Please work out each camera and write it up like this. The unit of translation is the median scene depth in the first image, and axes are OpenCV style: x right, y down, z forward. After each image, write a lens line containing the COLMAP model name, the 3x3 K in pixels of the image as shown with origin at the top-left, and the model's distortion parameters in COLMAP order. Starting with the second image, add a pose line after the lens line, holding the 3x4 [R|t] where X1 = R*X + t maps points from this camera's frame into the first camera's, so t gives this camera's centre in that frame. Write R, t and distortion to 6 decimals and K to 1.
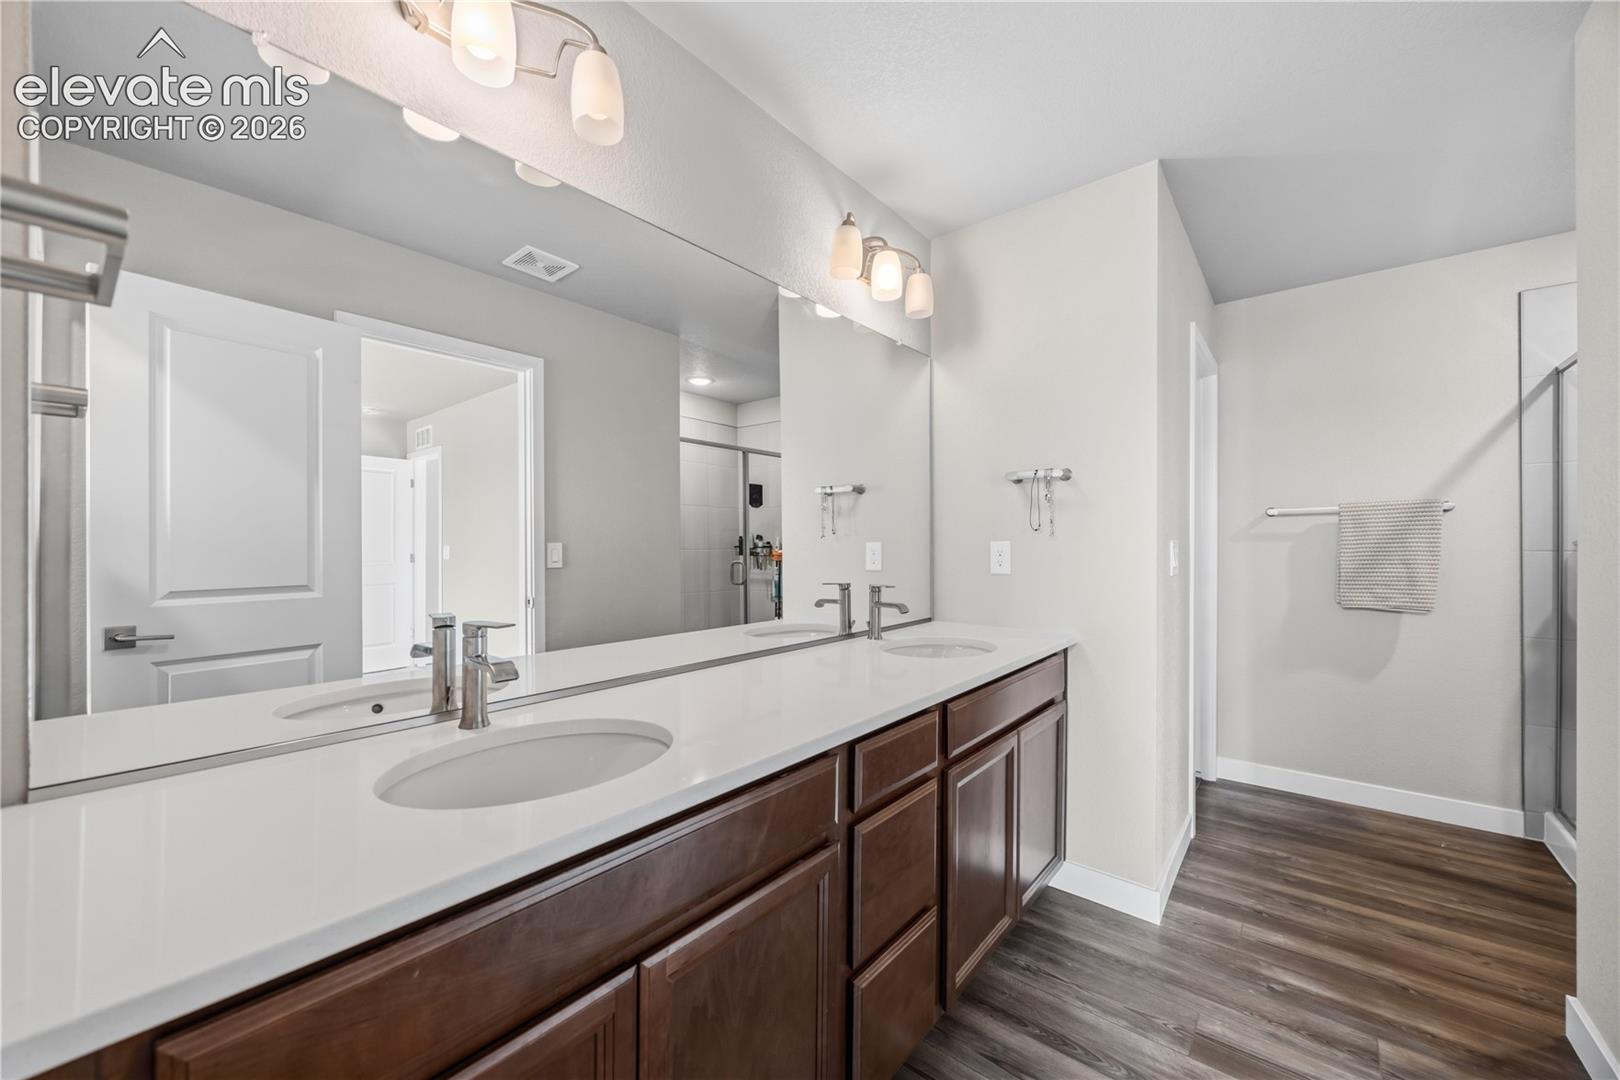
lens RADIAL K [[606.5, 0, 804.6], [0, 606.5, 540.9], [0, 0, 1]] dist [-0.001067, 0.000059]
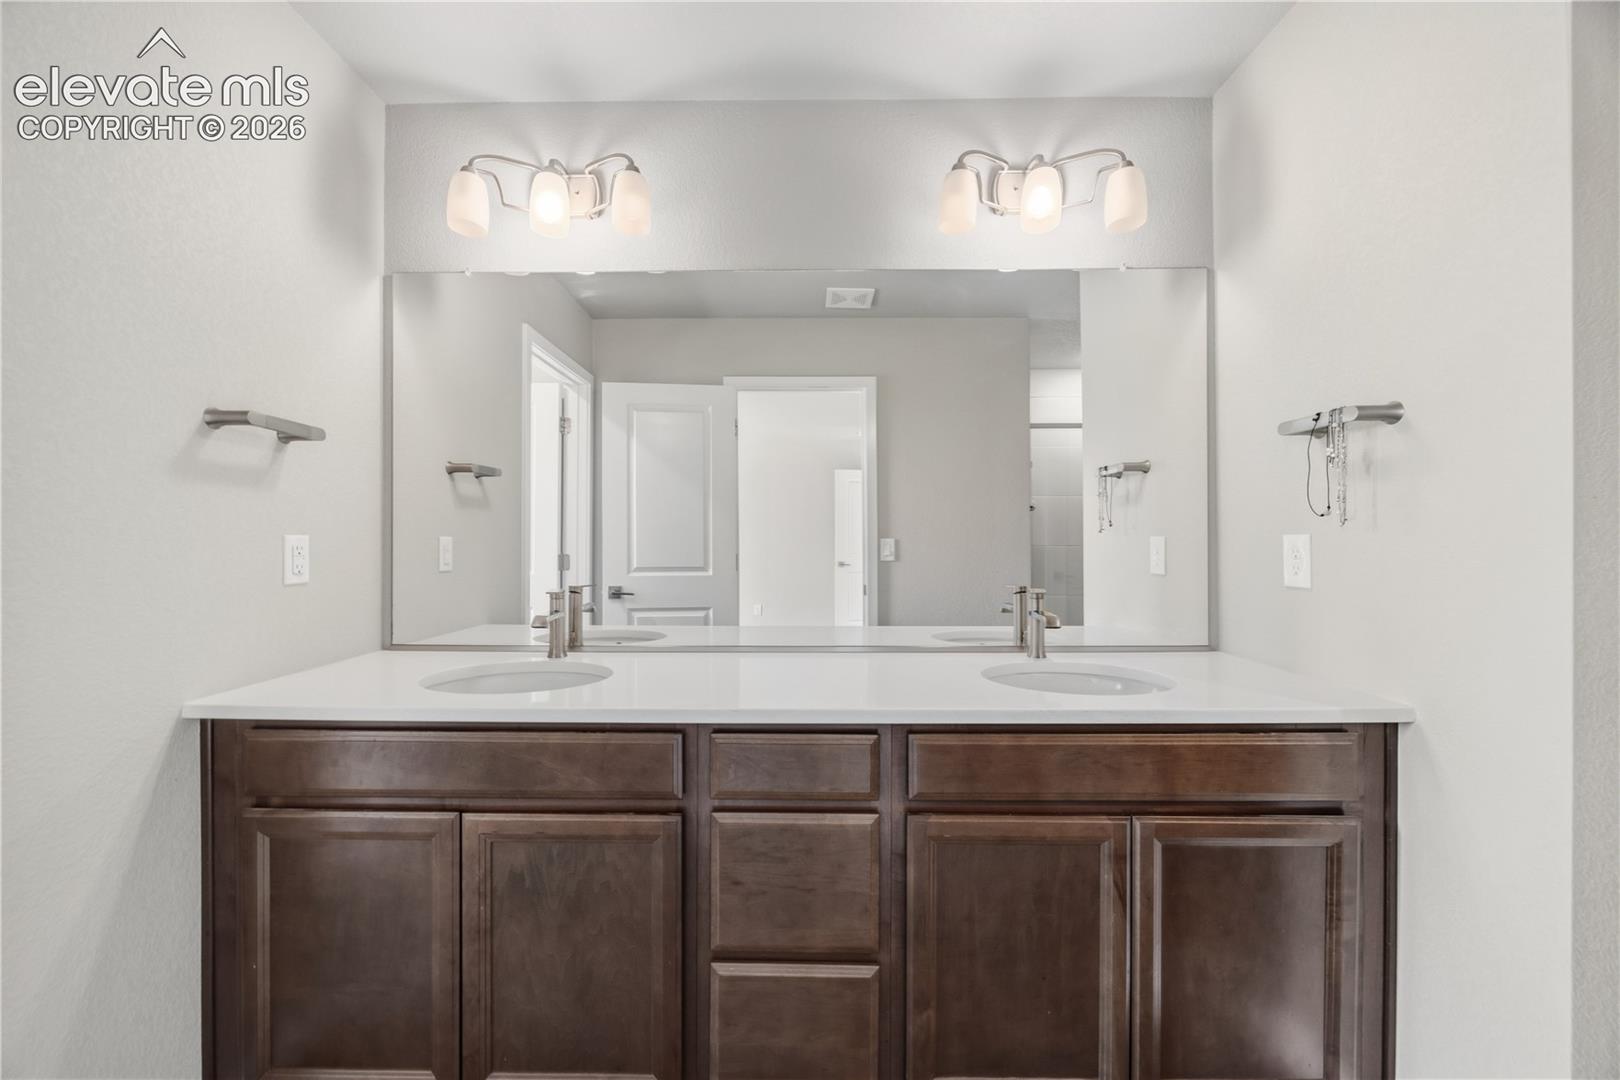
lens RADIAL K [[606.5, 0, 804.6], [0, 606.5, 540.9], [0, 0, 1]] dist [-0.001067, 0.000059]
pose [[0.651462, 0.001277, -0.758680, 0.500342], [0.003997, 0.999979, 0.005115, 0.002187], [0.758671, -0.006365, 0.651443, 0.230438]]
